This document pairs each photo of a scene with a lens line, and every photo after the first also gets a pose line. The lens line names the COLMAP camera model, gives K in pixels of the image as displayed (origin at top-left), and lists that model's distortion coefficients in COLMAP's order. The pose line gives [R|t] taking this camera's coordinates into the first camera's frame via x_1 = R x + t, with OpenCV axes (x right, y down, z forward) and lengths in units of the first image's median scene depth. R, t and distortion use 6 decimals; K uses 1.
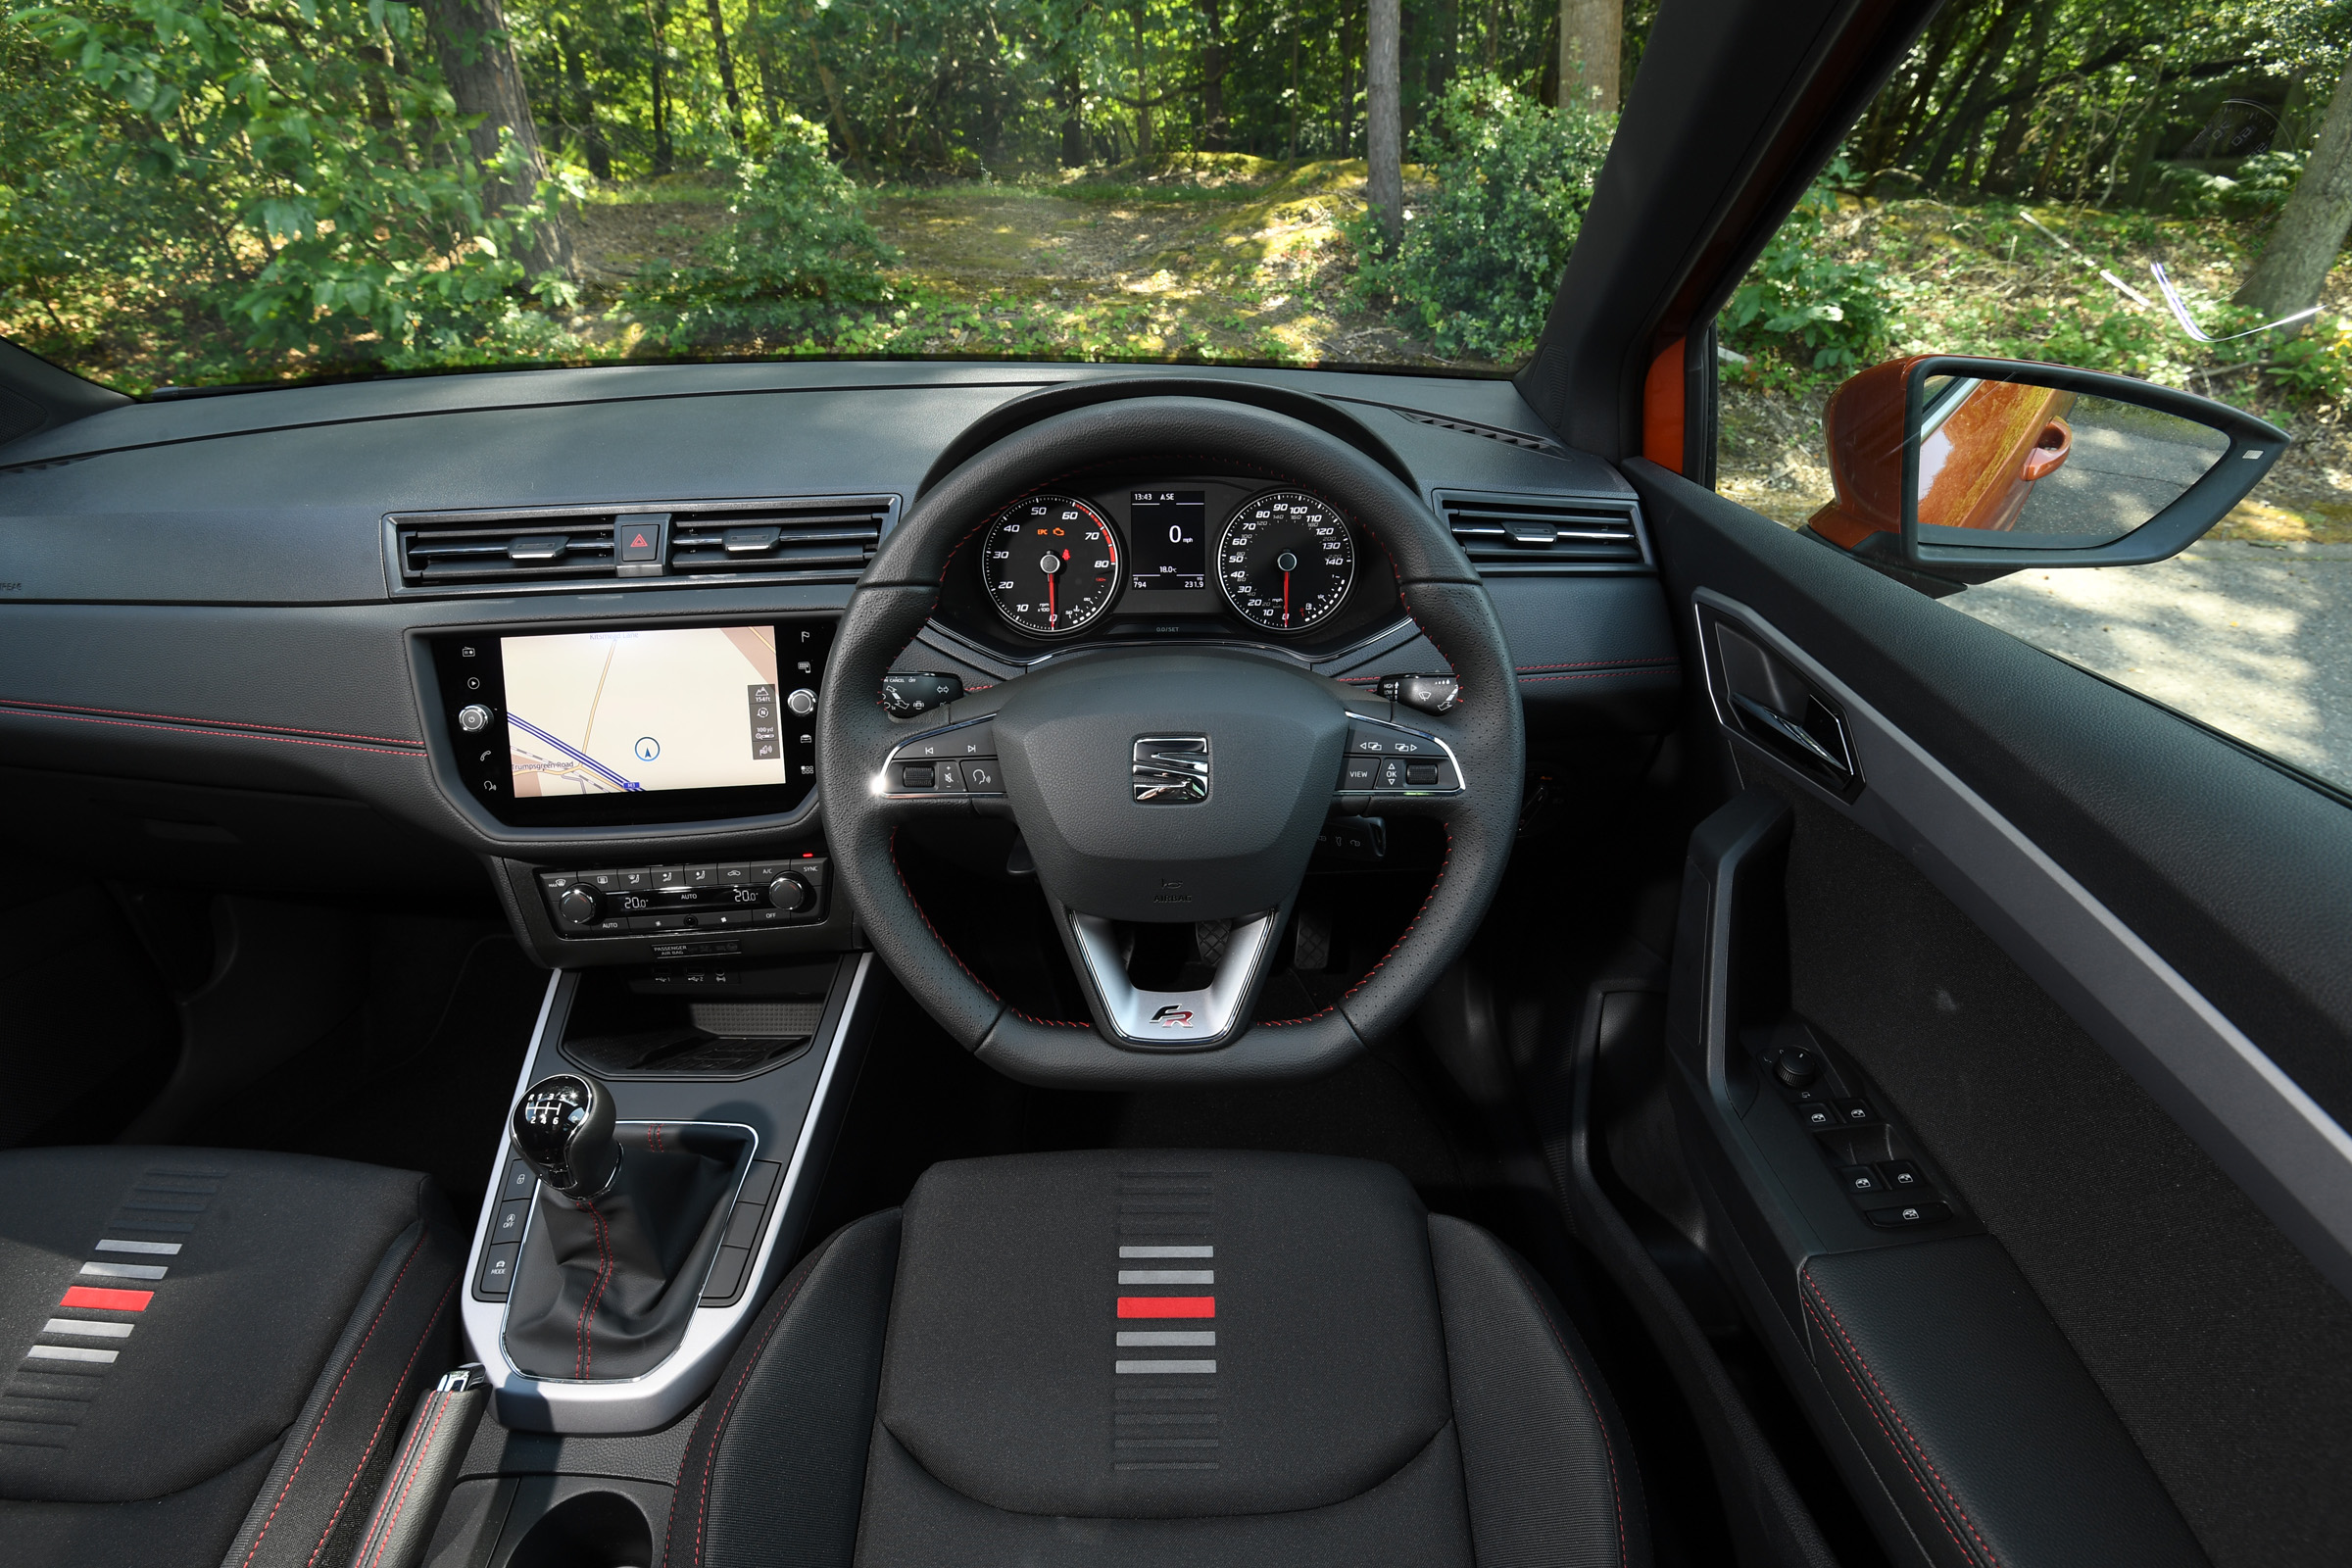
lens RADIAL K [[1068.9, 0, 1176.0], [0, 1068.9, 784.0], [0, 0, 1]] dist [0.001548, -0.000104]
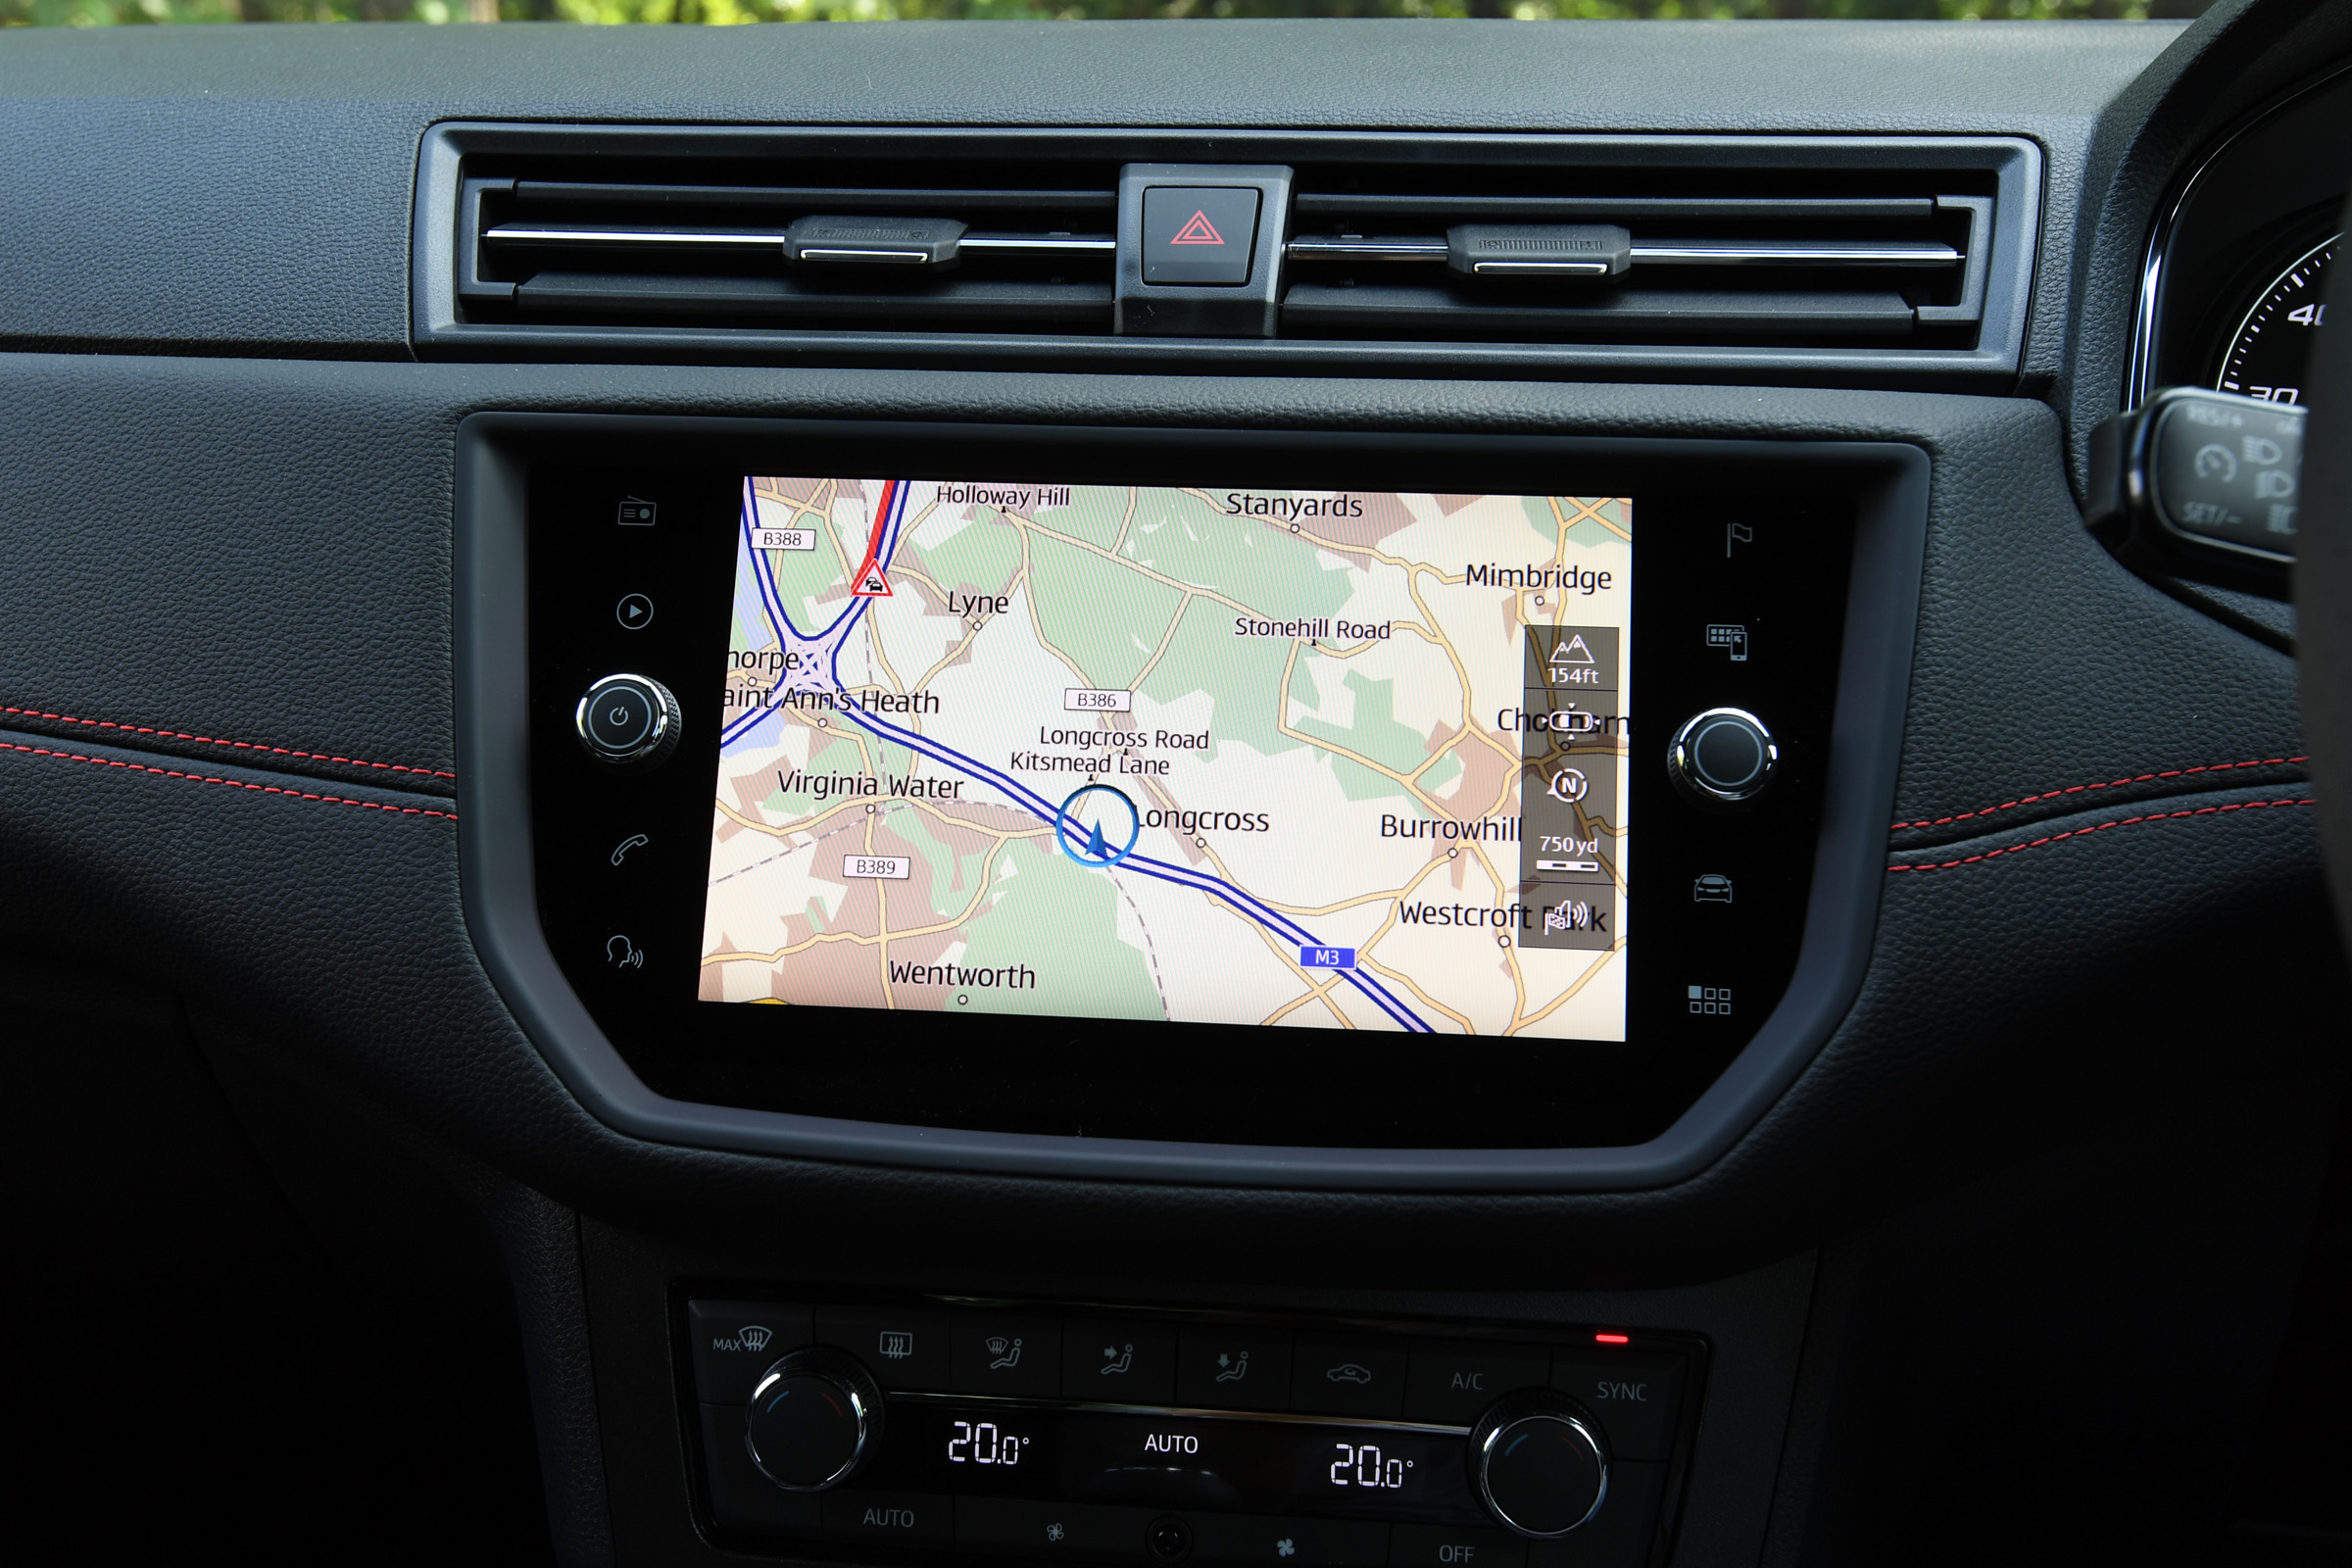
lens RADIAL K [[2480.5, 0, 1176.0], [0, 2480.5, 784.0], [0, 0, 1]] dist [0.084582, -0.007289]
pose [[0.985247, 0.069201, -0.156525, -0.348373], [-0.108681, 0.959503, -0.259888, 0.104269], [0.132201, 0.273065, 0.952869, 0.323898]]
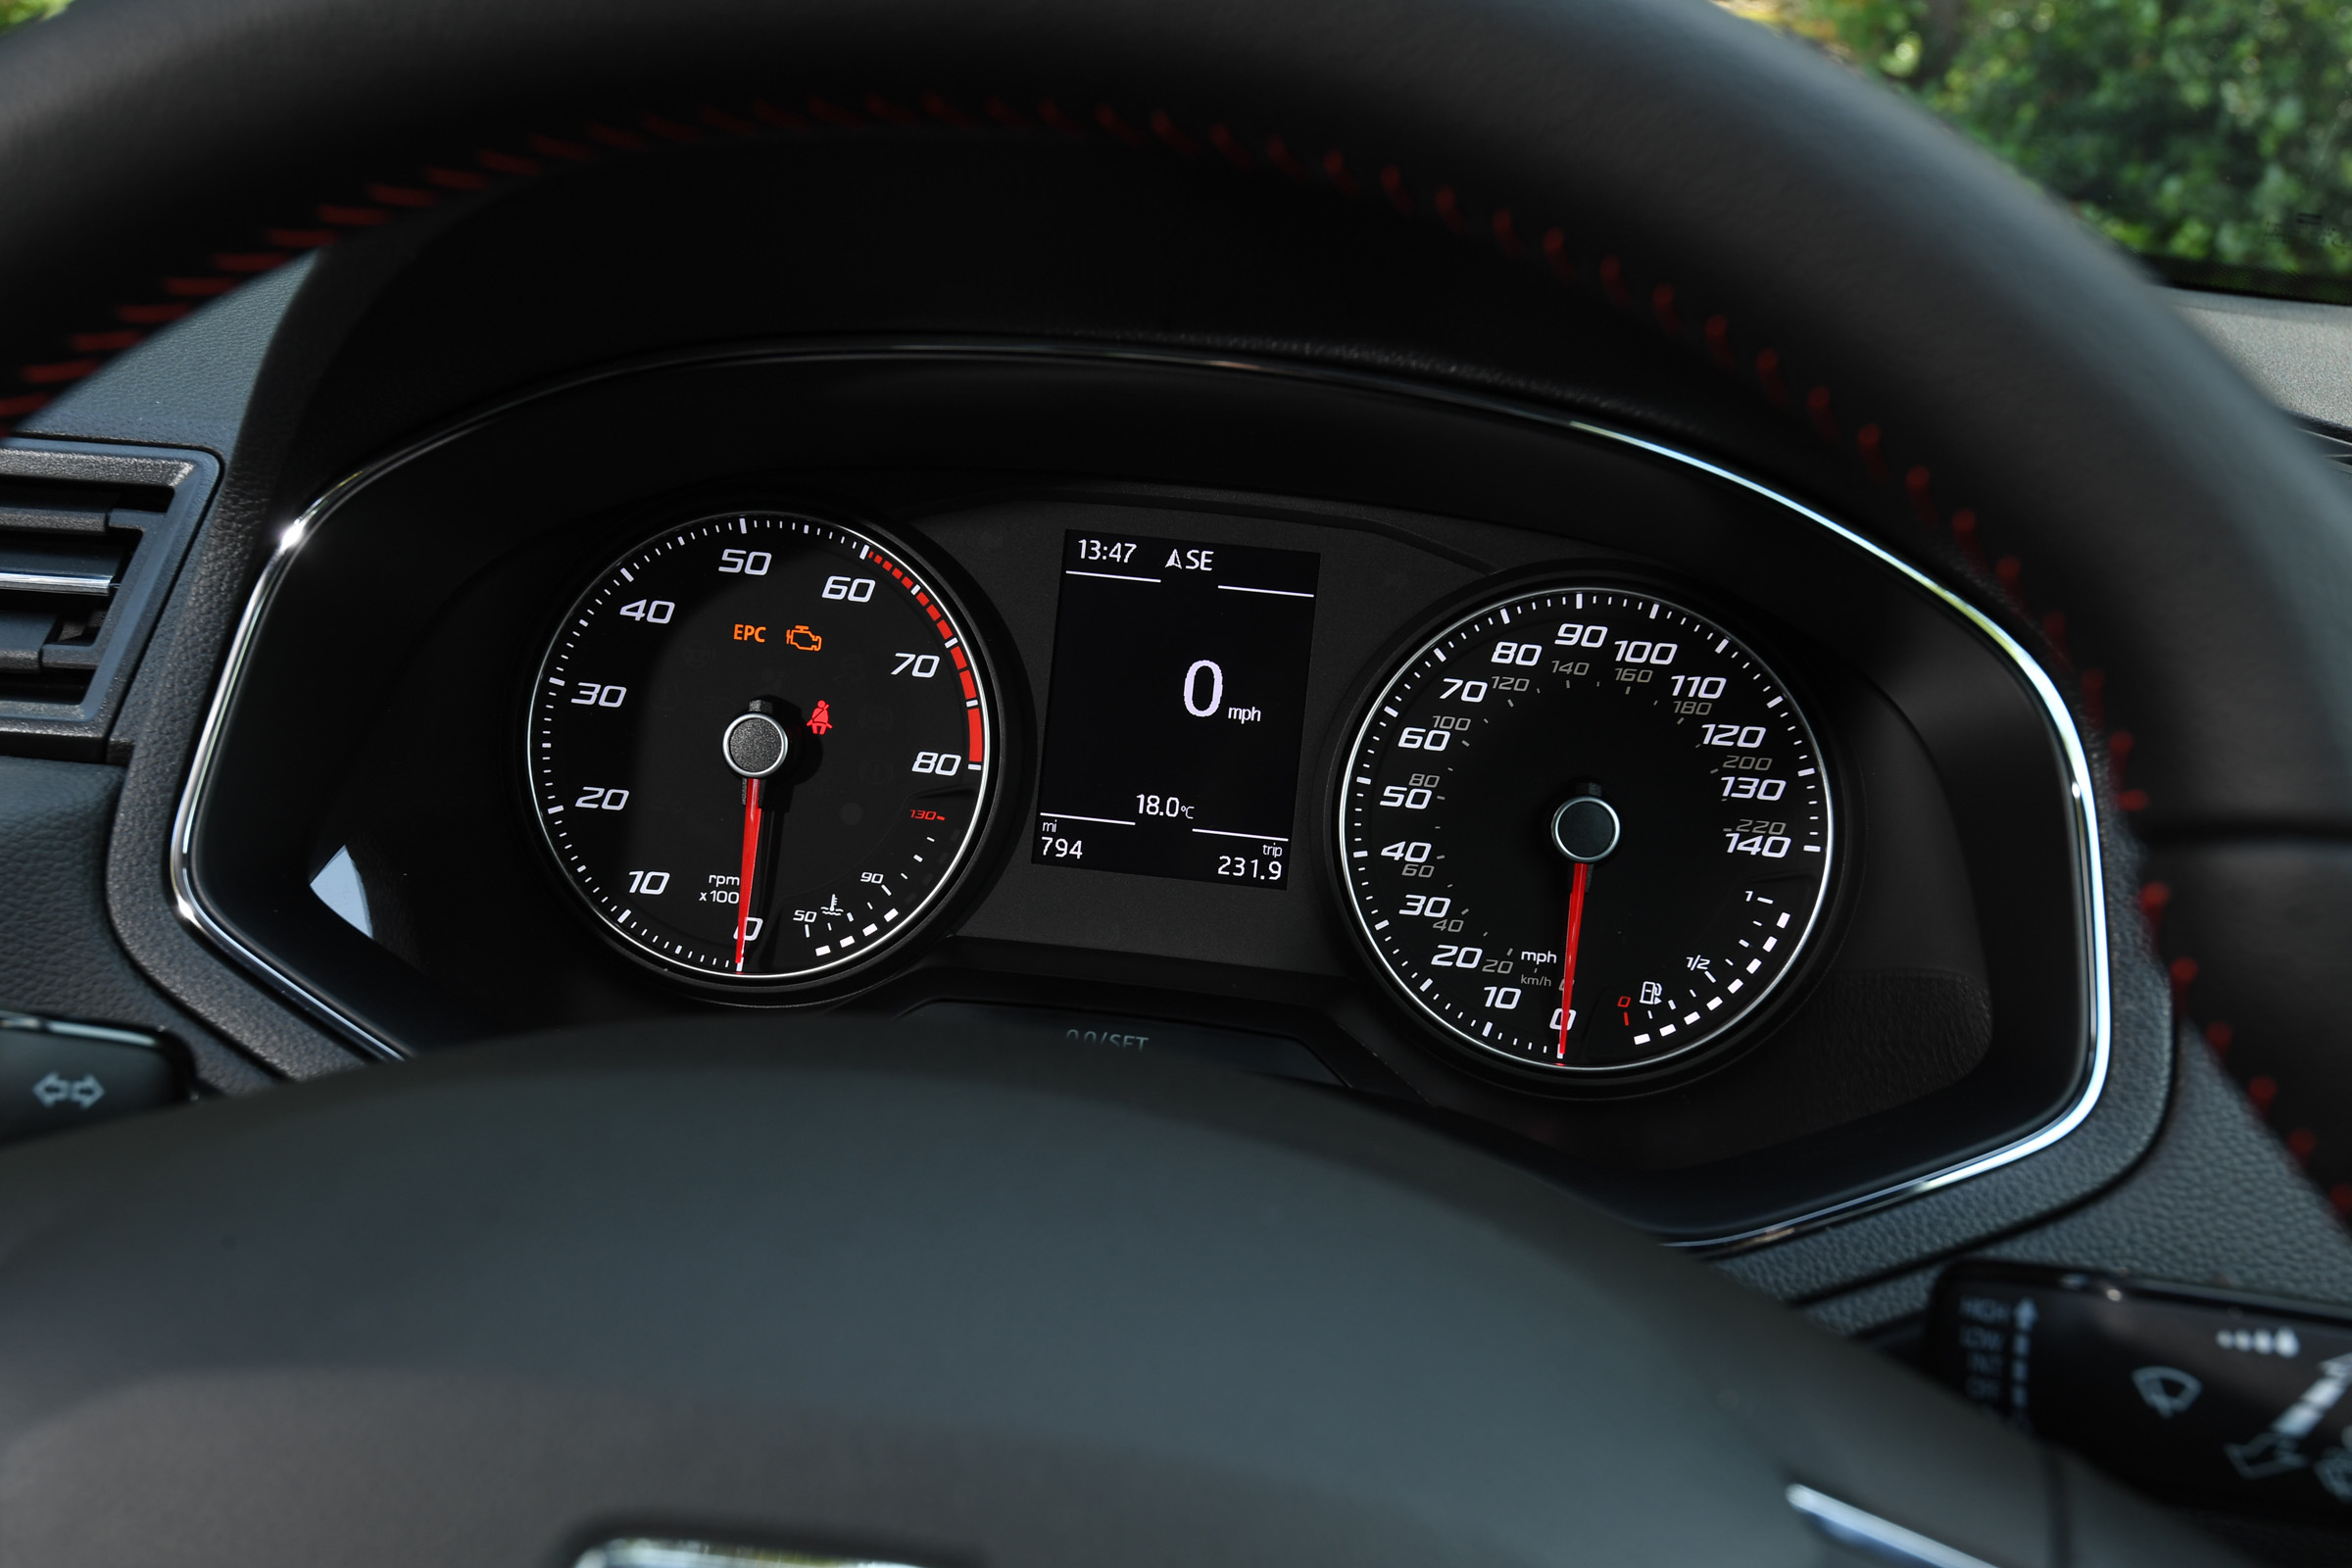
lens RADIAL K [[2358.3, 0, 1202.5], [0, 2358.3, 817.5], [0, 0, 1]] dist [0.084047, -0.001260]
pose [[0.991231, 0.107936, -0.076234, 0.051219], [-0.117636, 0.983563, -0.136988, -0.113832], [0.060195, 0.144754, 0.987635, 0.383197]]
